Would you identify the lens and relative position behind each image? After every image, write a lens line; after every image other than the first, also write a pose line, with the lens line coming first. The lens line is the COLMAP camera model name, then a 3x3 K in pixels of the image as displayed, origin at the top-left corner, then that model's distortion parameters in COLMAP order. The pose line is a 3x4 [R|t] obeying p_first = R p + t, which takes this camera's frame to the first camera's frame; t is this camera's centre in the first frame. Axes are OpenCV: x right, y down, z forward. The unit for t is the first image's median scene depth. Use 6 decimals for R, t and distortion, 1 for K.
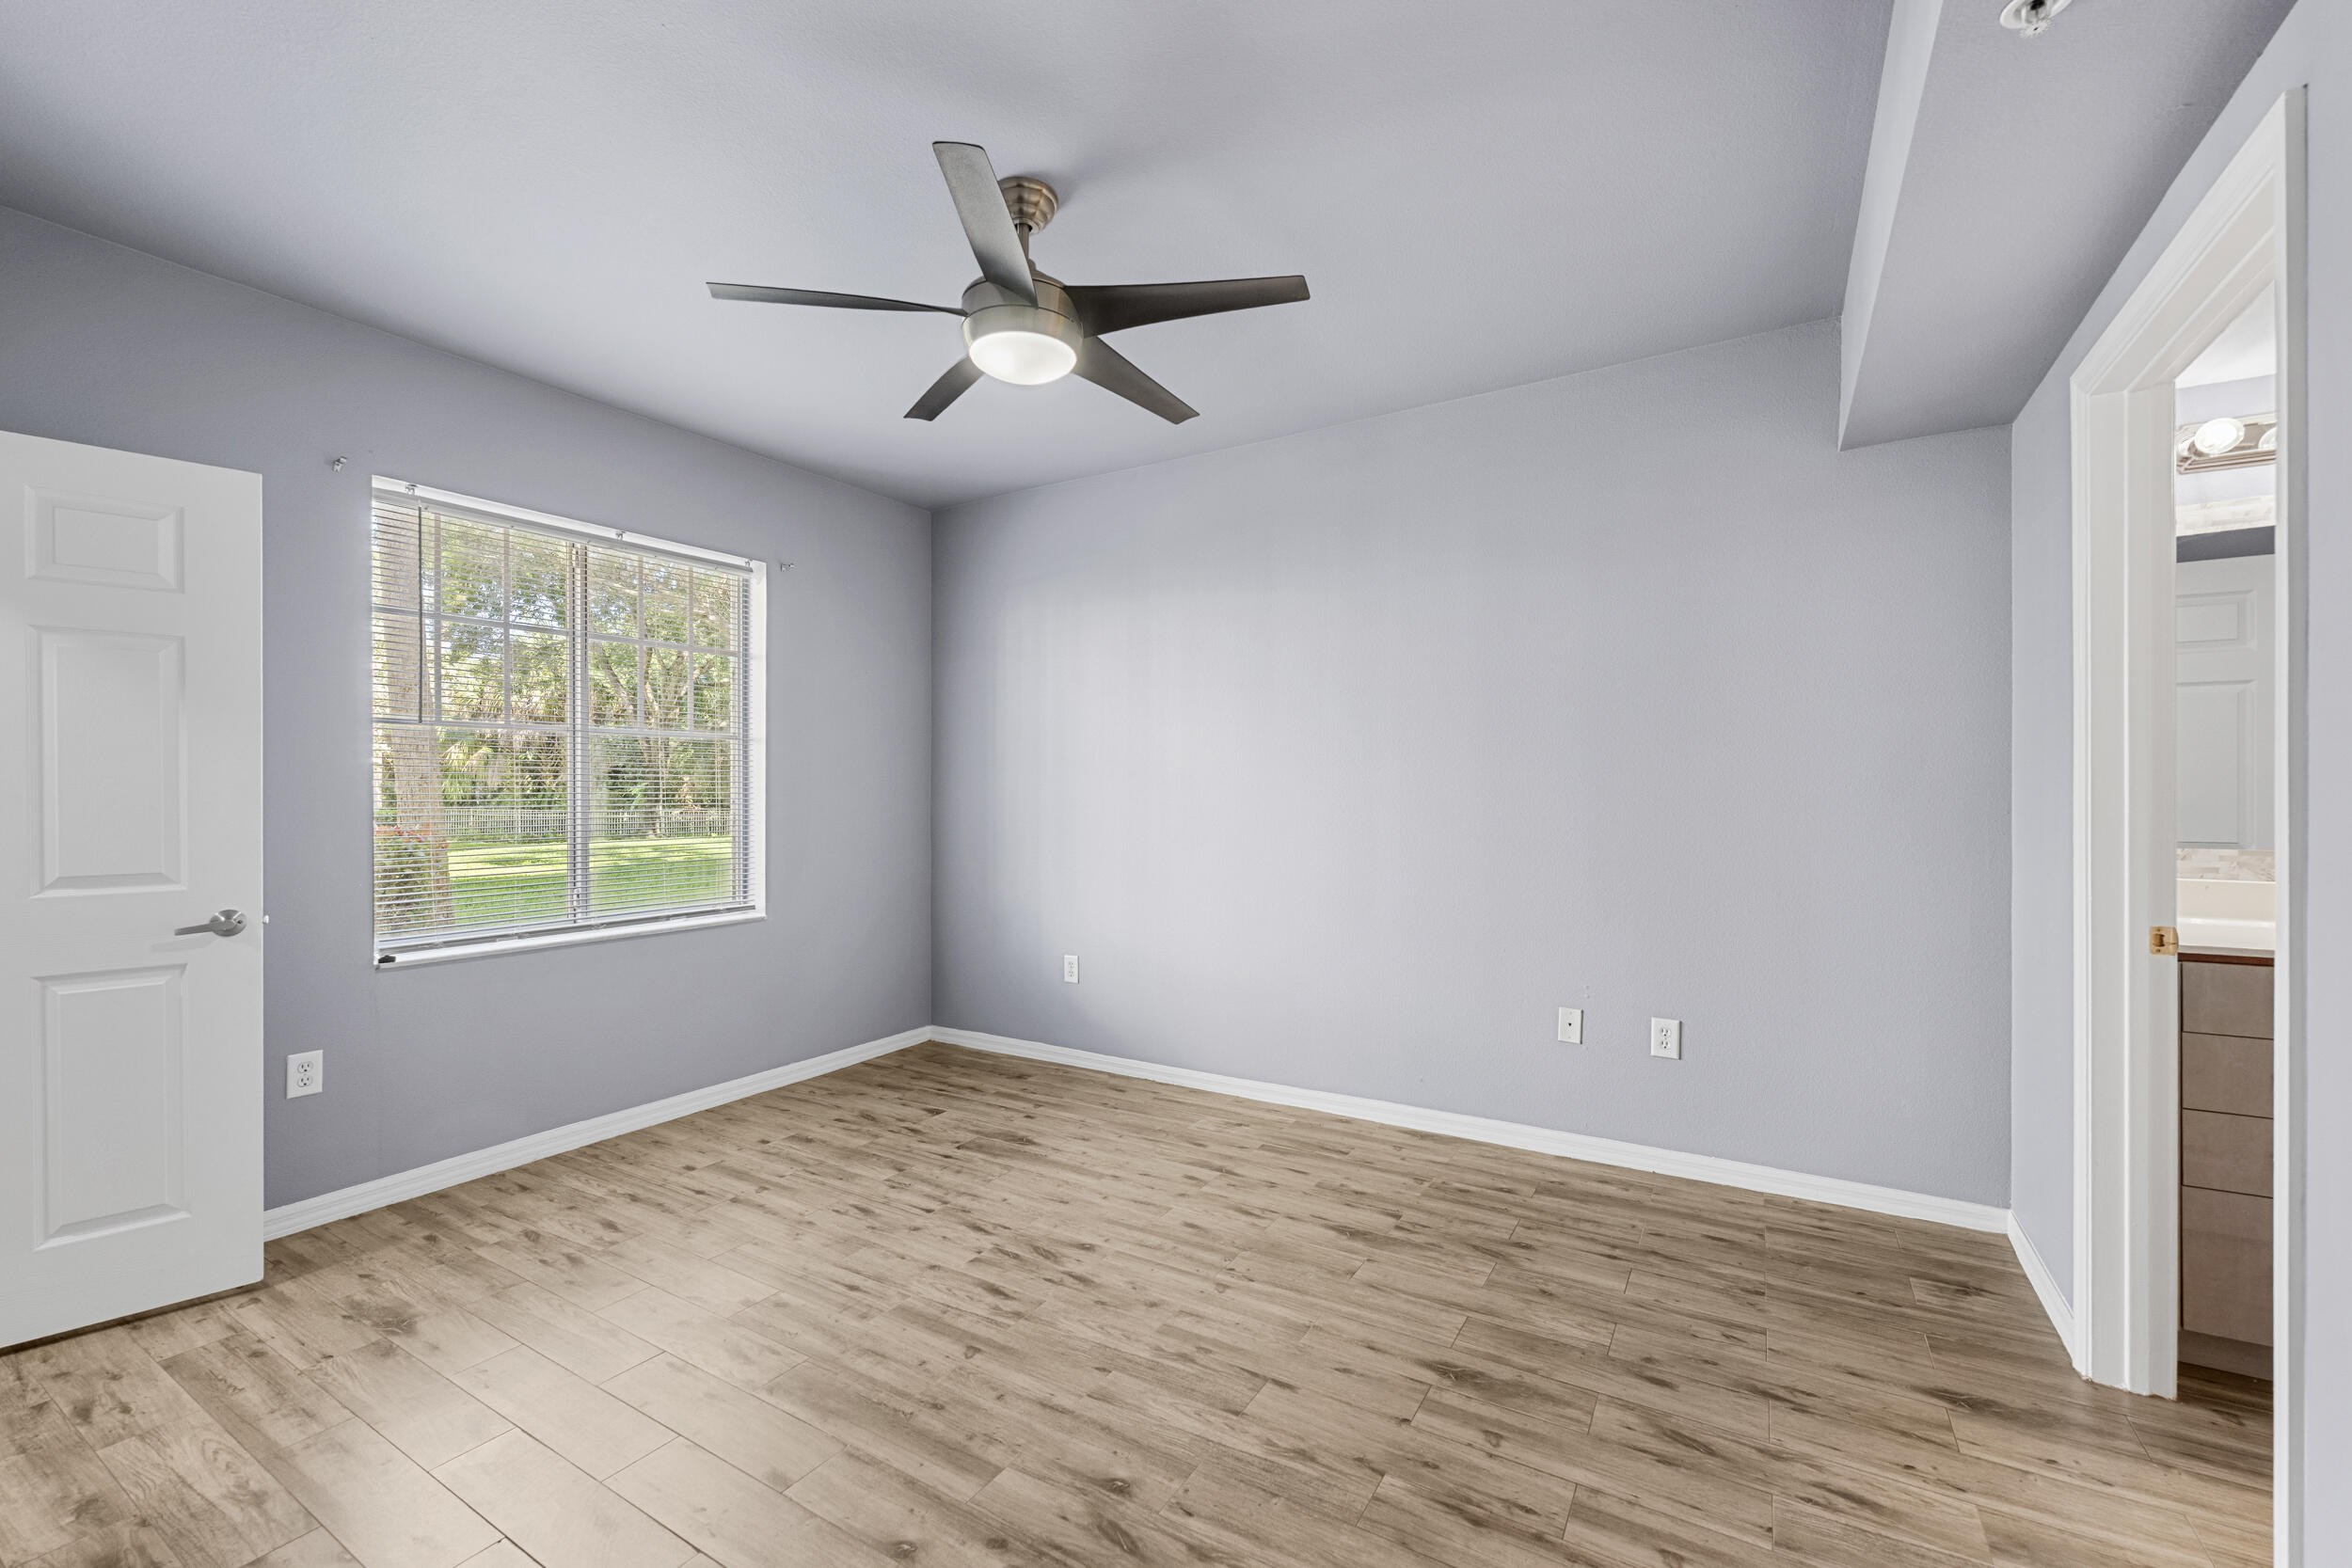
lens RADIAL K [[959.0, 0, 1144.4], [0, 959.0, 791.4], [0, 0, 1]] dist [-0.000858, 0.000007]
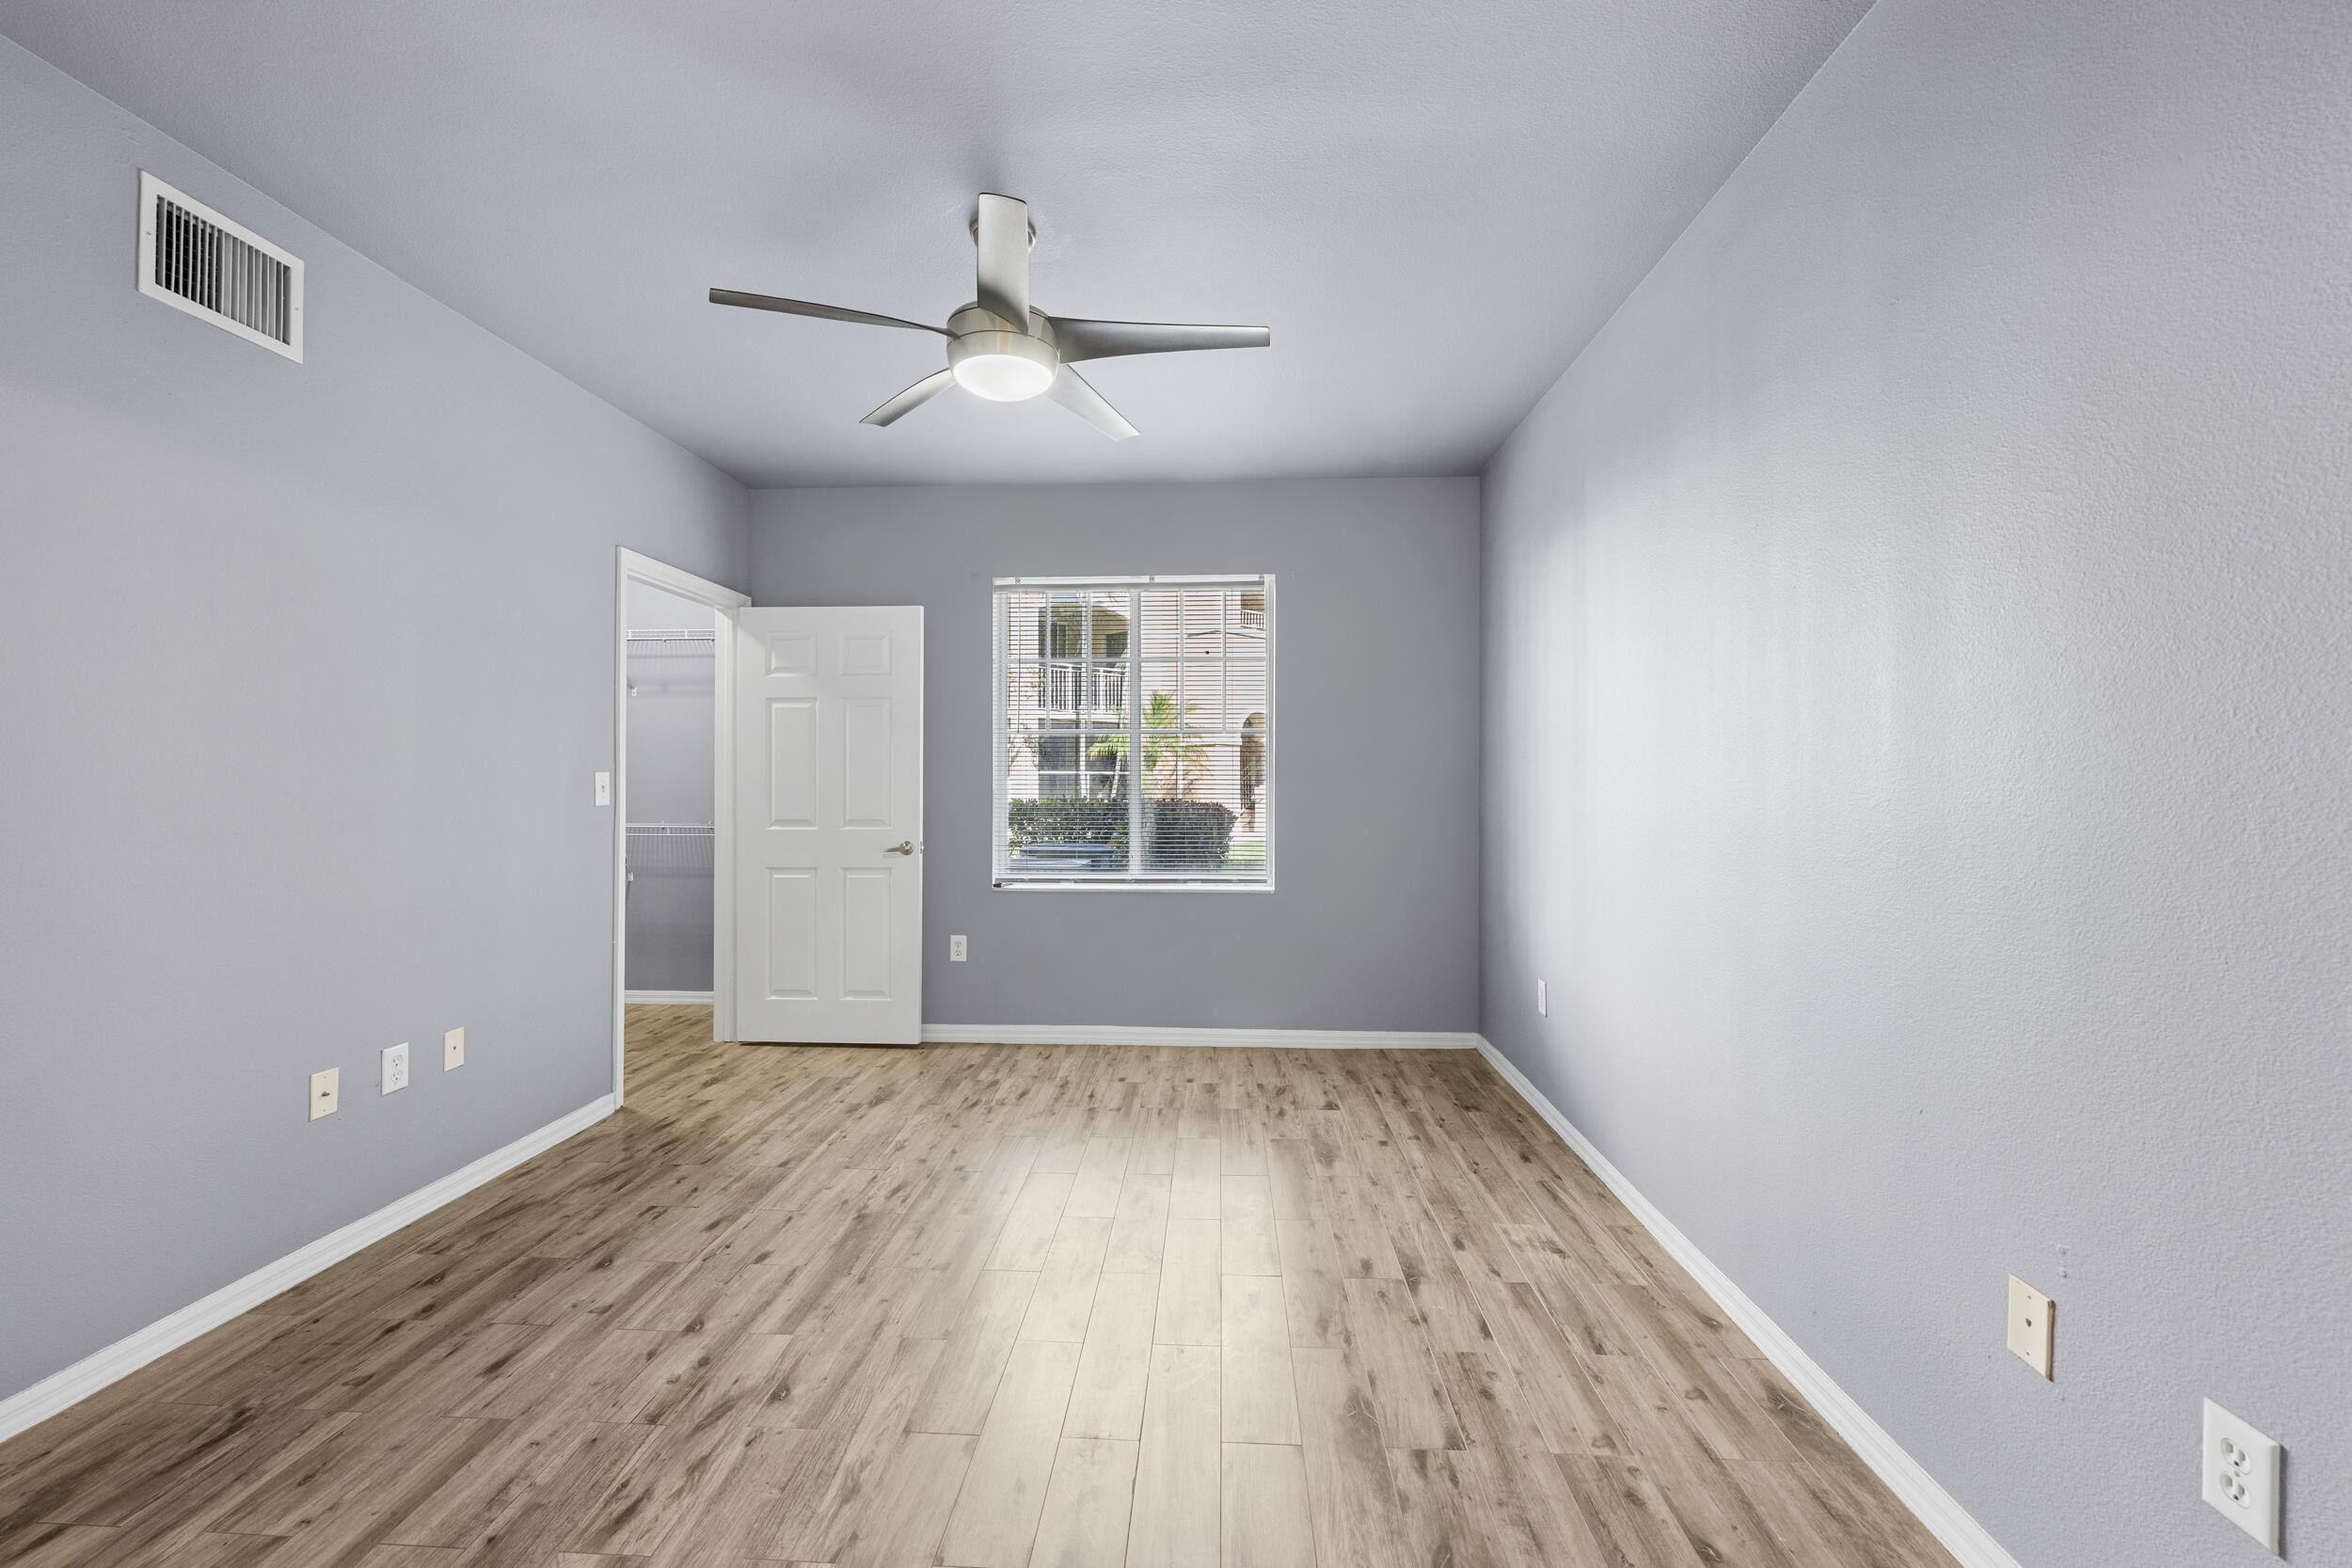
lens RADIAL K [[927.4, 0, 1172.3], [0, 927.4, 780.3], [0, 0, 1]] dist [-0.000343, 0.000003]
pose [[0.493707, 0.003524, -0.869621, 0.573259], [-0.001484, 0.999994, 0.003210, -0.001914], [0.869627, -0.000294, 0.493709, 0.430086]]
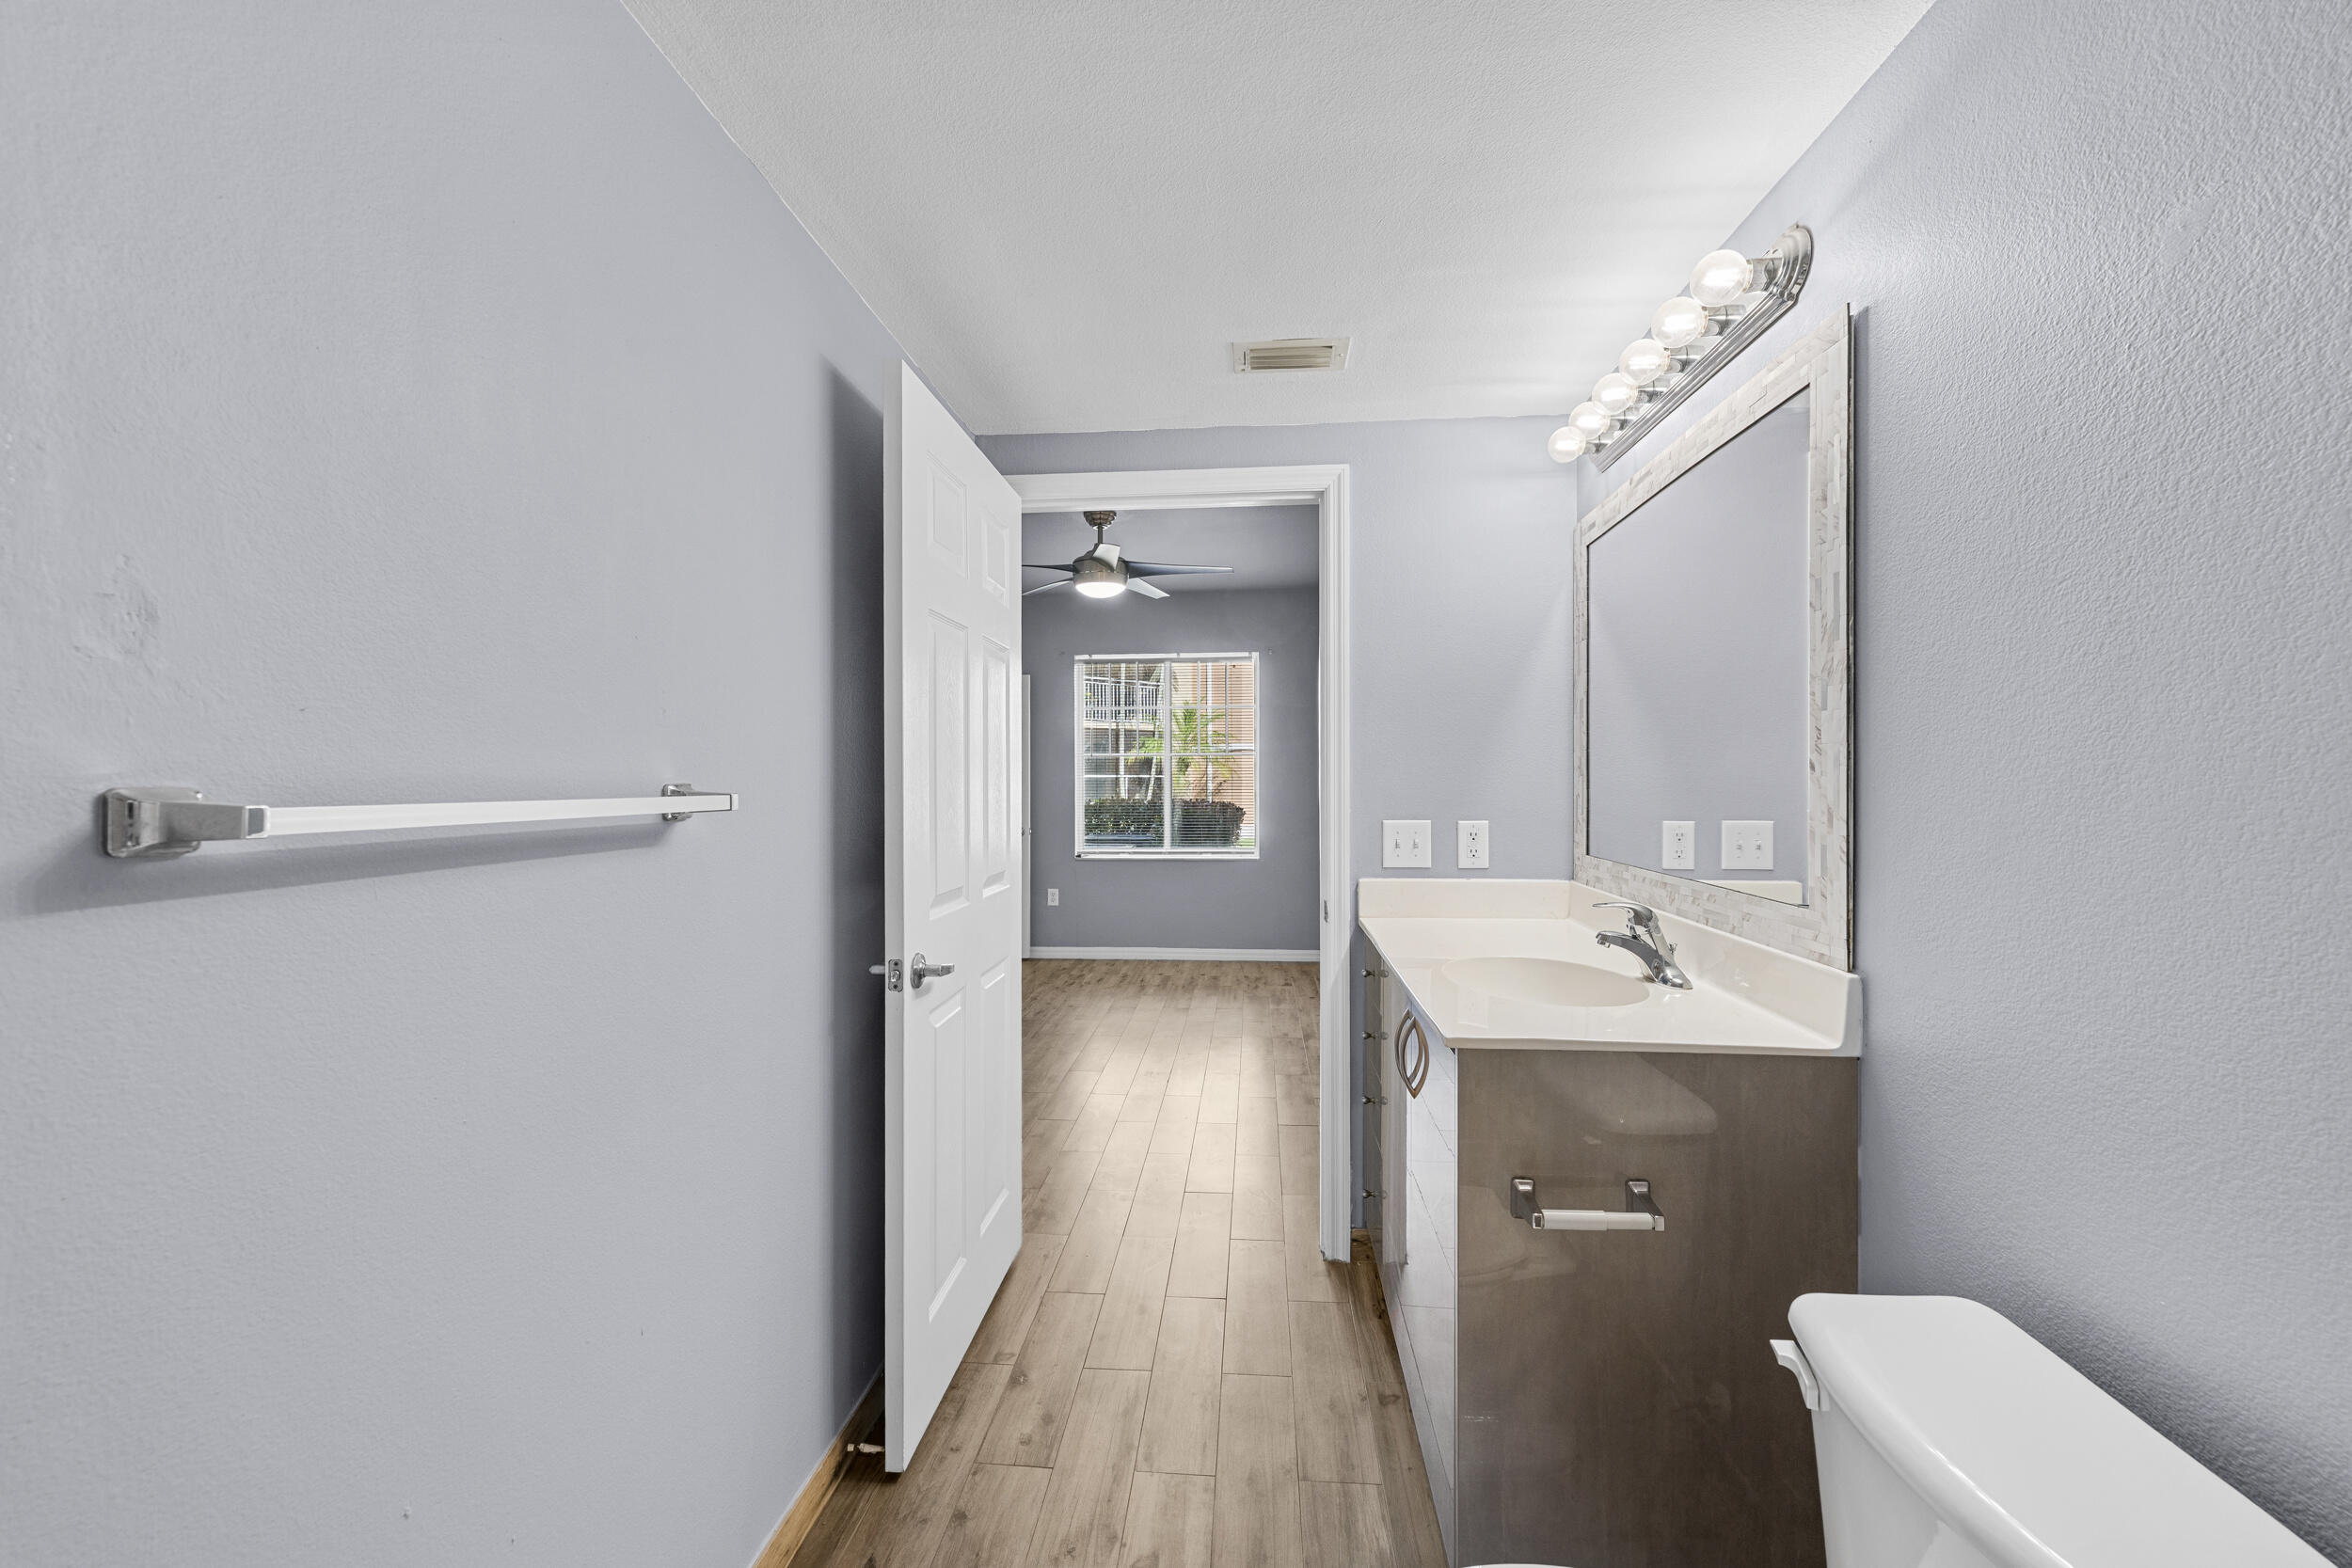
lens RADIAL K [[927.4, 0, 1172.3], [0, 927.4, 780.3], [0, 0, 1]] dist [-0.000343, 0.000003]
pose [[0.461596, 0.001604, -0.887089, 1.182970], [0.001780, 0.999995, 0.002735, -0.017774], [0.887089, -0.002841, 0.461590, 0.117889]]
